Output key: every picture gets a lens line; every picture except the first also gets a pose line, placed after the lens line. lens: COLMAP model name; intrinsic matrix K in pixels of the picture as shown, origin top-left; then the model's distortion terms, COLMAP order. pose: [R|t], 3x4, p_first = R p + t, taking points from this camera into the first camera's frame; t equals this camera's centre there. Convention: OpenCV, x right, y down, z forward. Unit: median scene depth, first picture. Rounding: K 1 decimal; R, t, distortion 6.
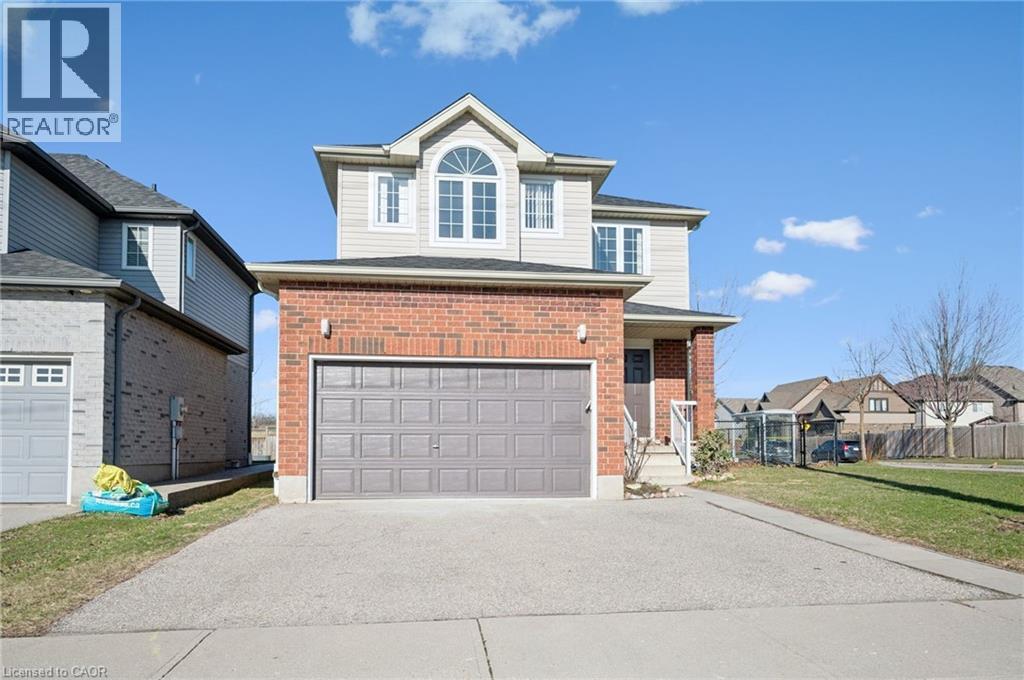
lens RADIAL K [[741.9, 0, 509.2], [0, 741.9, 430.1], [0, 0, 1]] dist [-0.003135, 0.000388]
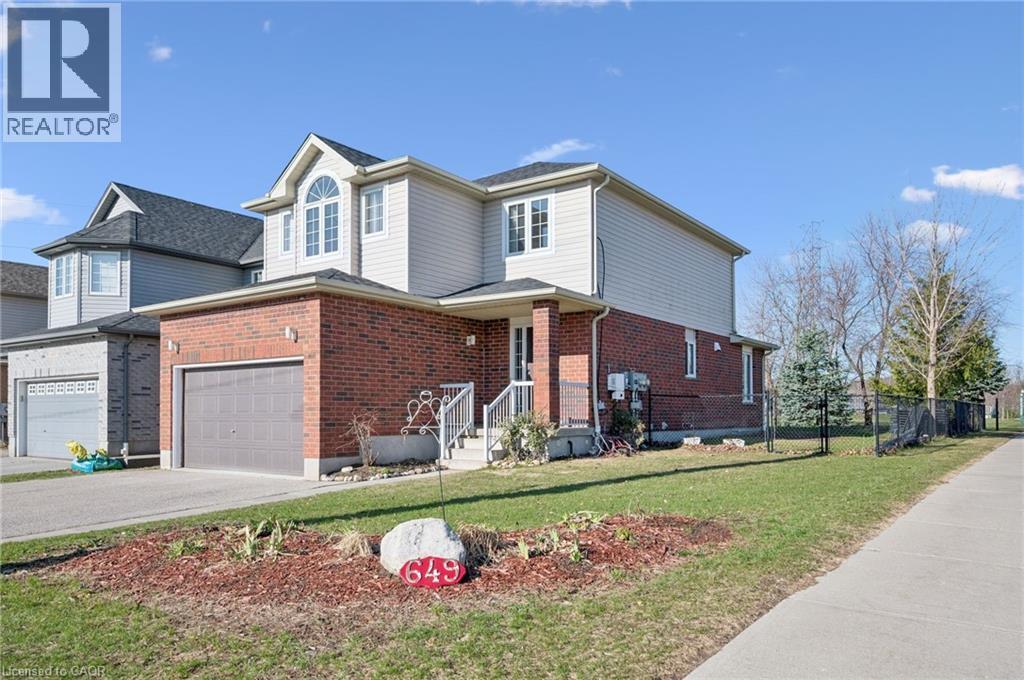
lens RADIAL K [[726.1, 0, 514.6], [0, 726.1, 409.3], [0, 0, 1]] dist [-0.001364, -0.000282]
pose [[0.731019, -0.006140, -0.682330, 1.028830], [0.021408, 0.999674, 0.013940, -0.020567], [0.682021, -0.024798, 0.730912, 0.377929]]
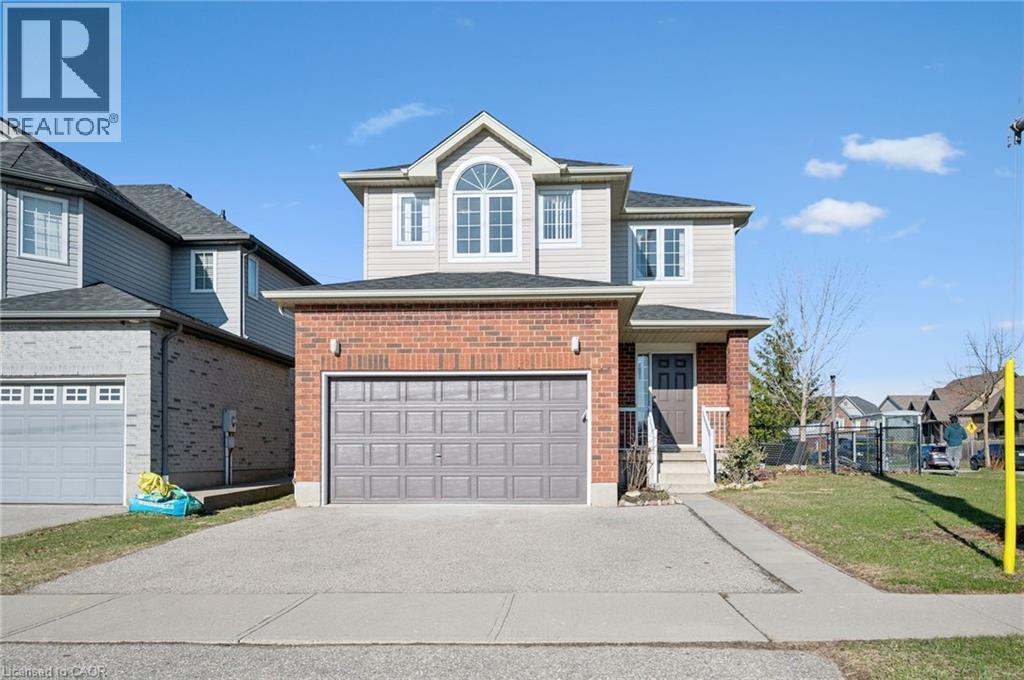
lens RADIAL K [[807.4, 0, 513.3], [0, 807.4, 455.9], [0, 0, 1]] dist [-0.001848, -0.004390]
pose [[0.983272, -0.001289, -0.182140, 0.199977], [0.006299, 0.999617, 0.026933, -0.006742], [0.182036, -0.027630, 0.982904, -0.111257]]
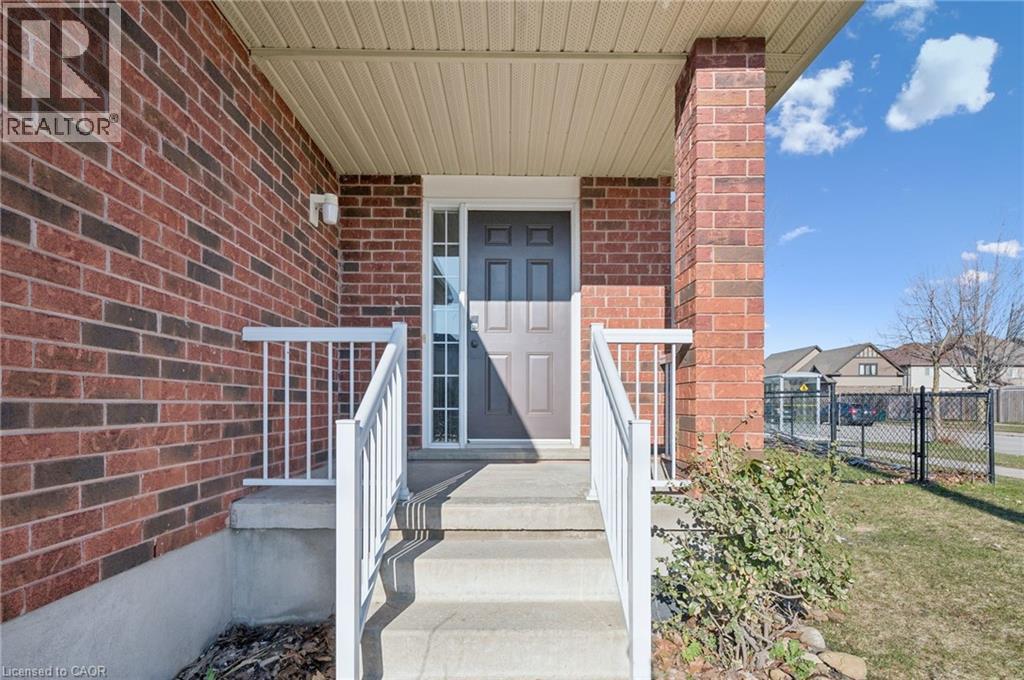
lens RADIAL K [[494.6, 0, 514.4], [0, 494.6, 403.3], [0, 0, 1]] dist [0.001112, 0.000029]
pose [[0.993464, 0.001395, -0.114141, 0.252069], [0.001753, 0.999621, 0.027475, -0.021373], [0.114136, -0.027495, 0.993085, 0.982150]]
